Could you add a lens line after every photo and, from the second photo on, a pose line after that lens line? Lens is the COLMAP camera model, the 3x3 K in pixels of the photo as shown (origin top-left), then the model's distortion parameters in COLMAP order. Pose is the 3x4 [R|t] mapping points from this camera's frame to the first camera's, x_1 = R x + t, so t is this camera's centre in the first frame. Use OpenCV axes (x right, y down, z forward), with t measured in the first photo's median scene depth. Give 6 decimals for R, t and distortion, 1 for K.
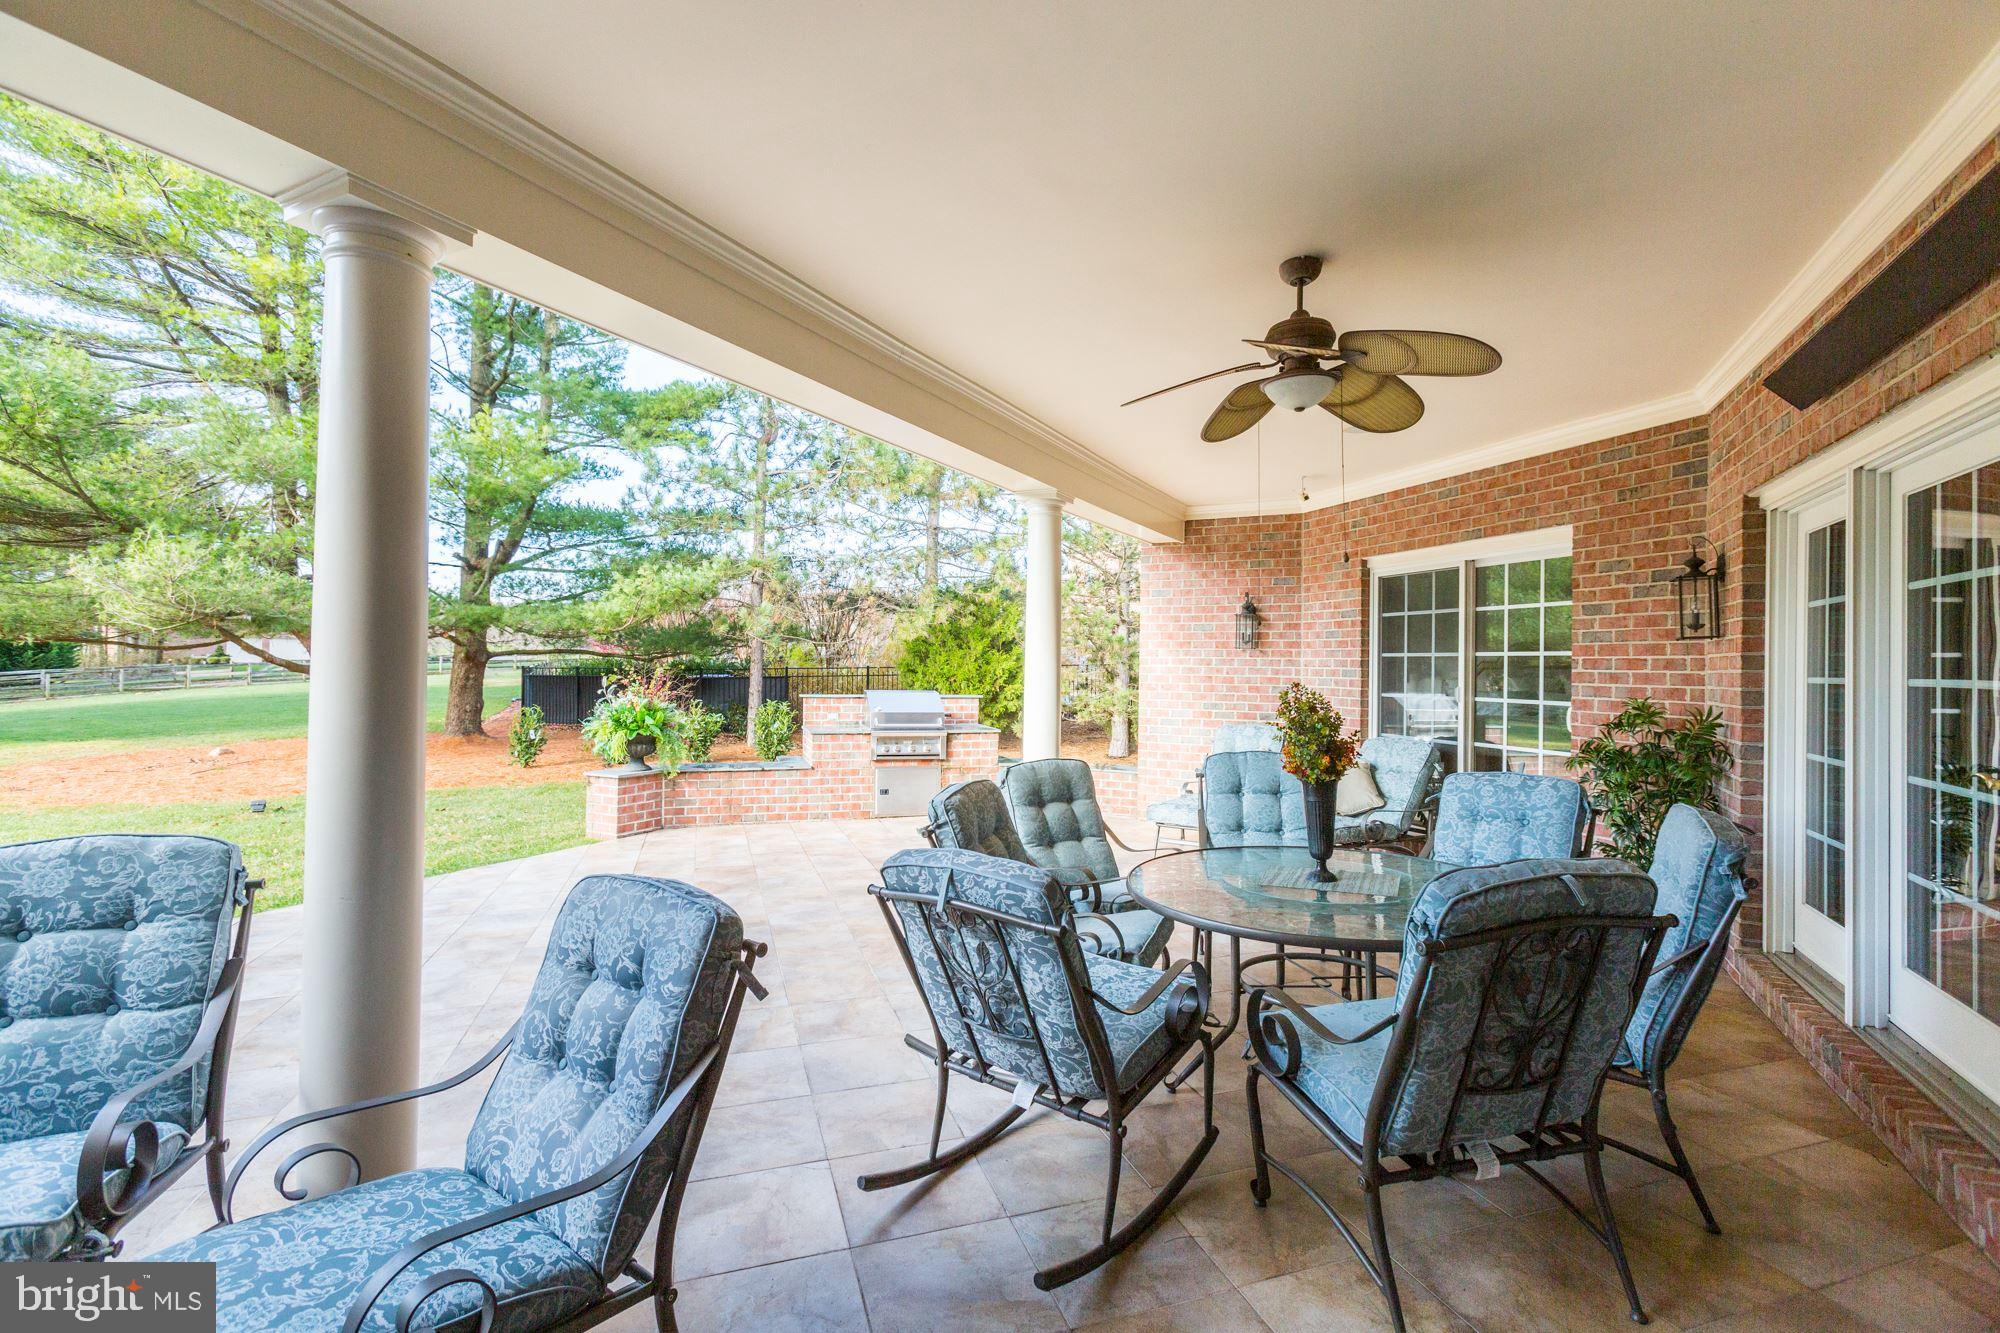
lens RADIAL K [[893.7, 0, 994.5], [0, 893.7, 660.7], [0, 0, 1]] dist [-0.007404, 0.011382]
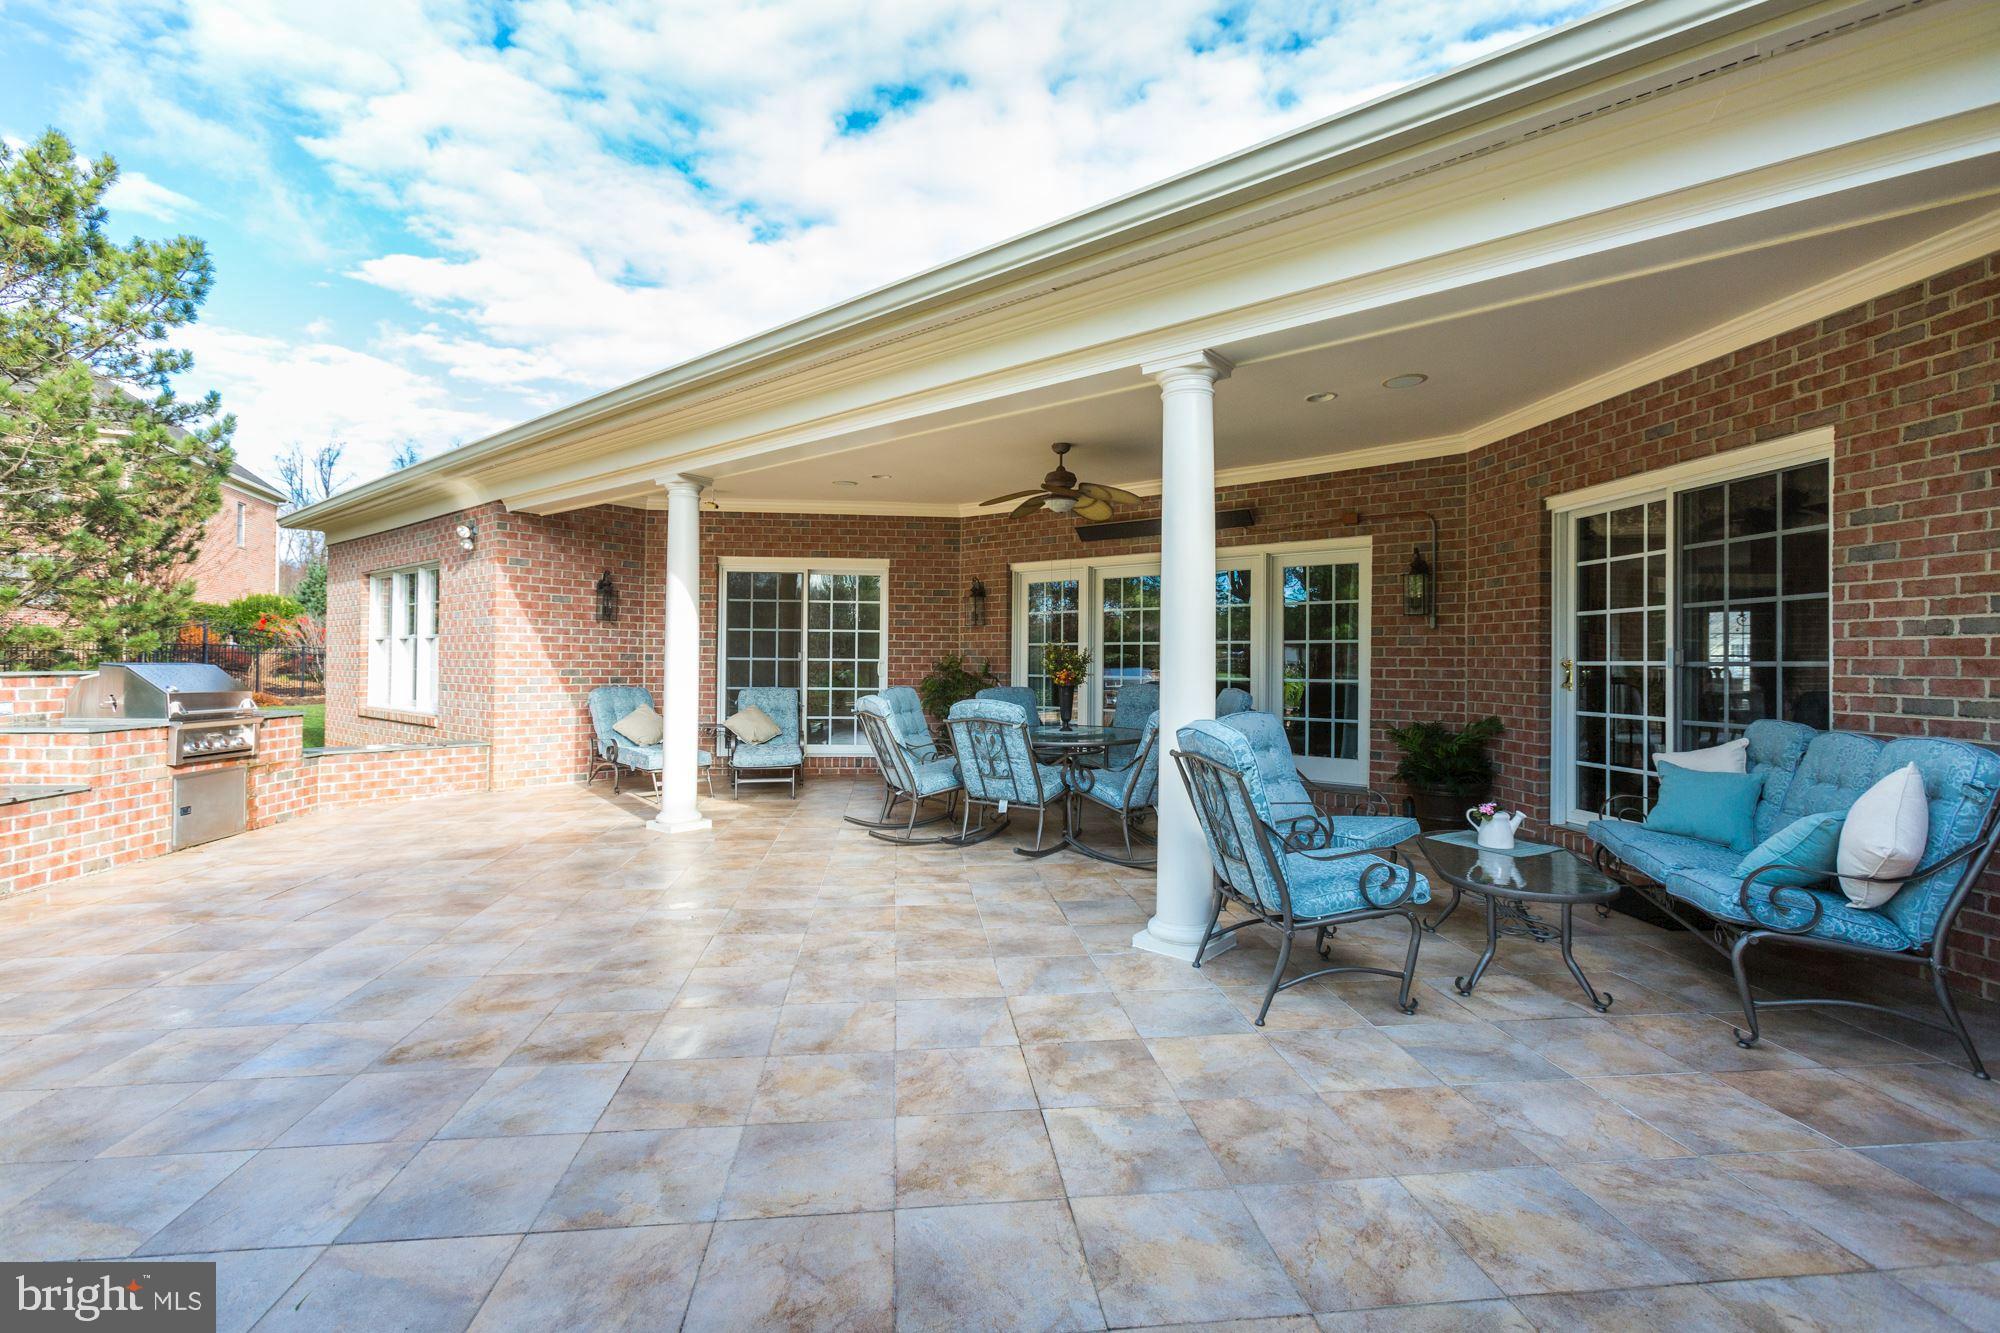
lens RADIAL K [[893.7, 0, 994.5], [0, 893.7, 660.7], [0, 0, 1]] dist [-0.007404, 0.011382]
pose [[0.211241, -0.007786, 0.977403, -0.728459], [-0.010798, 0.999889, 0.010299, 0.020740], [-0.977374, -0.012729, 0.211133, 0.282742]]
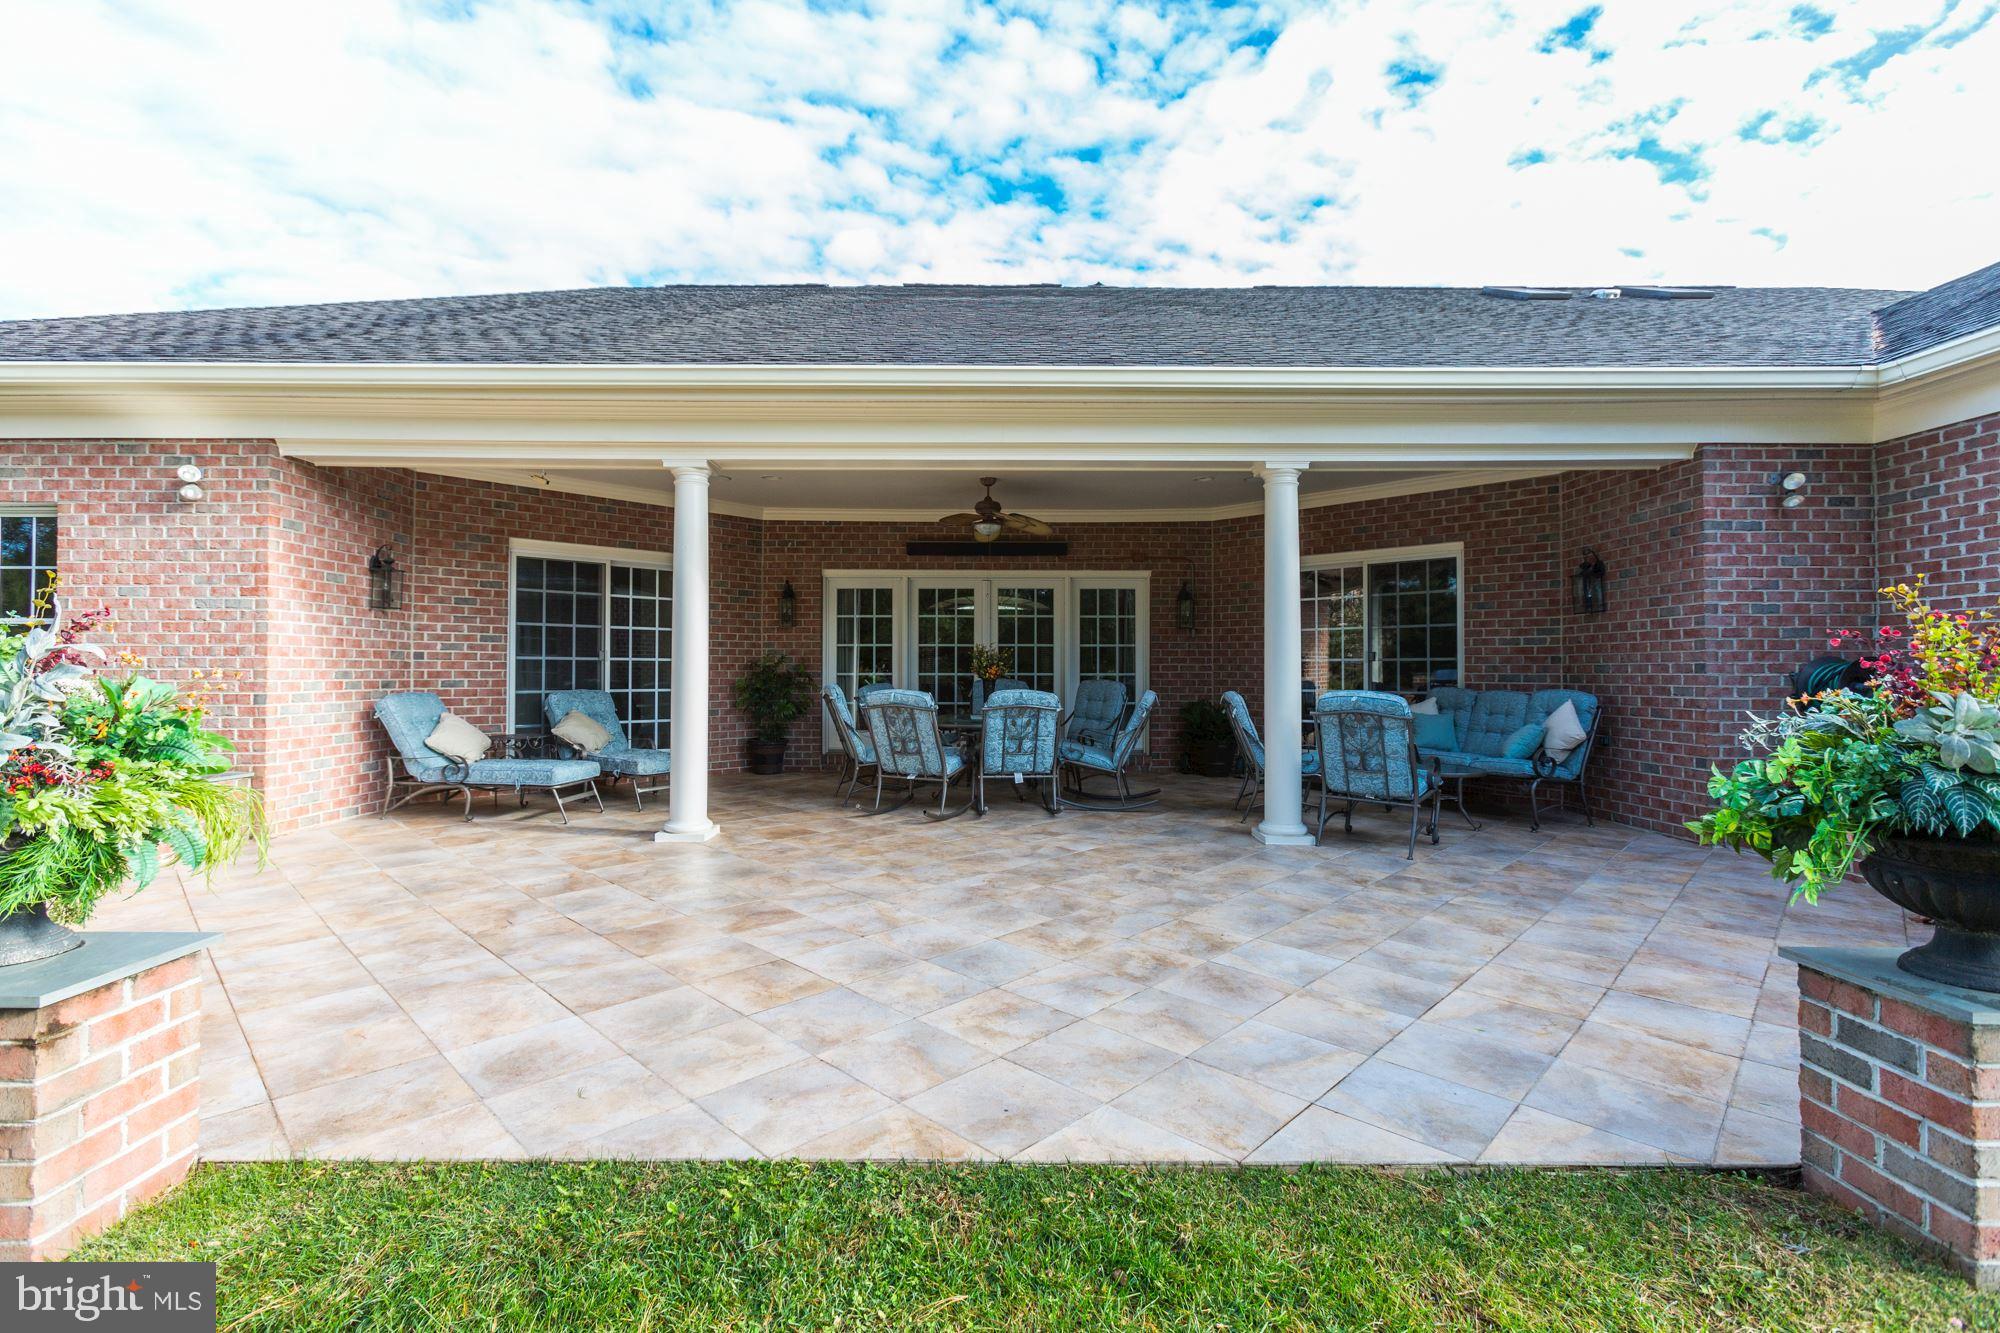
lens RADIAL K [[875.1, 0, 994.3], [0, 875.1, 662.3], [0, 0, 1]] dist [-0.024839, 0.013323]
pose [[-0.462874, -0.003673, 0.886416, -0.769632], [-0.011794, 0.999928, -0.002016, 0.035109], [-0.886345, -0.011388, -0.462884, 0.871113]]
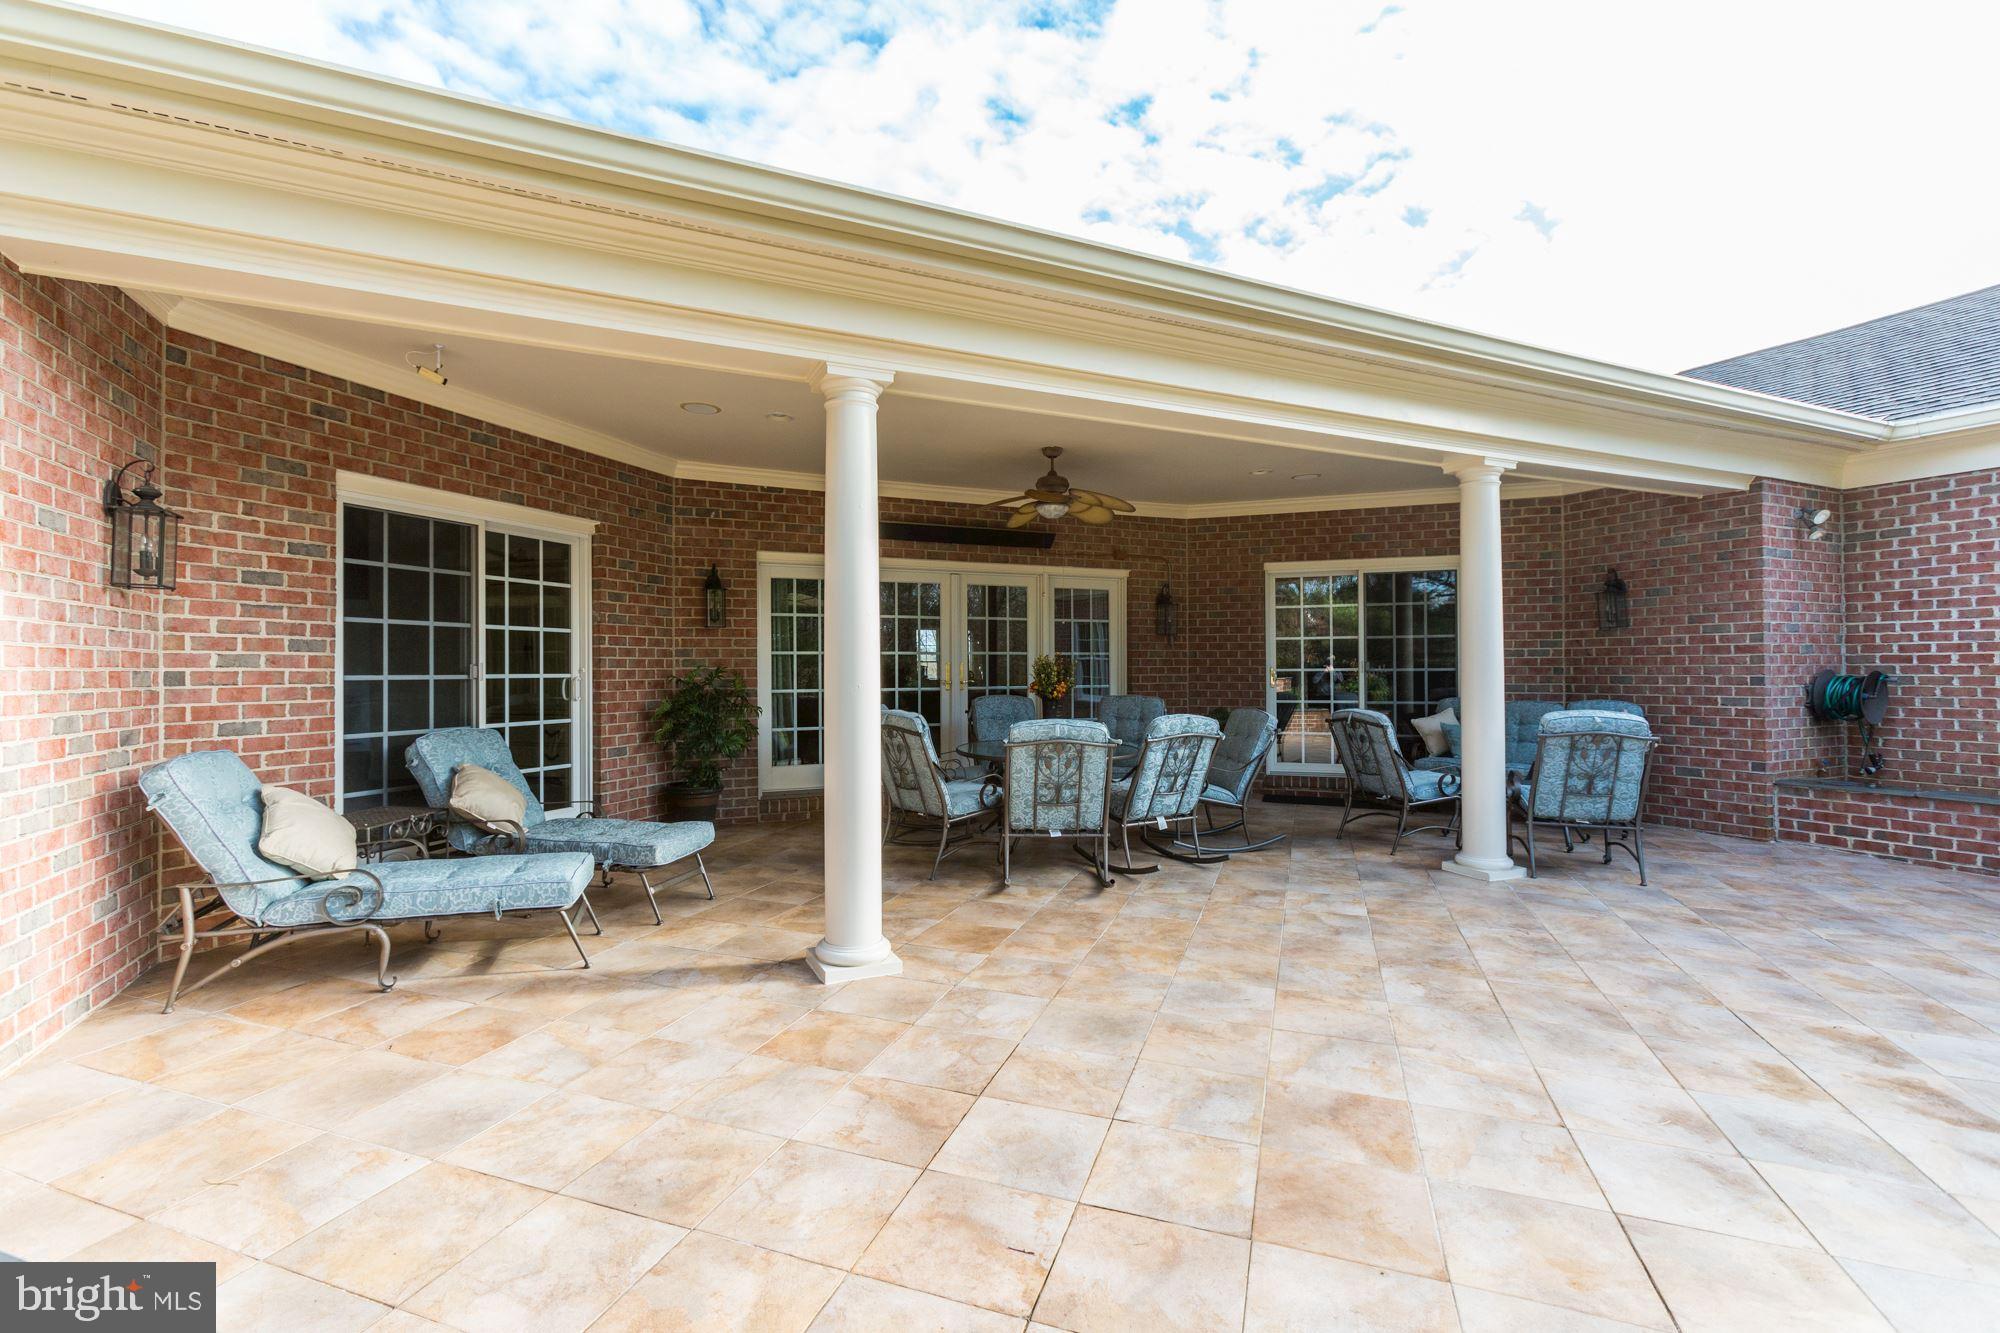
lens RADIAL K [[893.7, 0, 994.5], [0, 893.7, 660.7], [0, 0, 1]] dist [-0.007404, 0.011382]
pose [[-0.791916, -0.003204, 0.610622, -0.330906], [-0.007959, 0.999955, -0.005075, 0.022125], [-0.610579, -0.008879, -0.791906, 1.105264]]
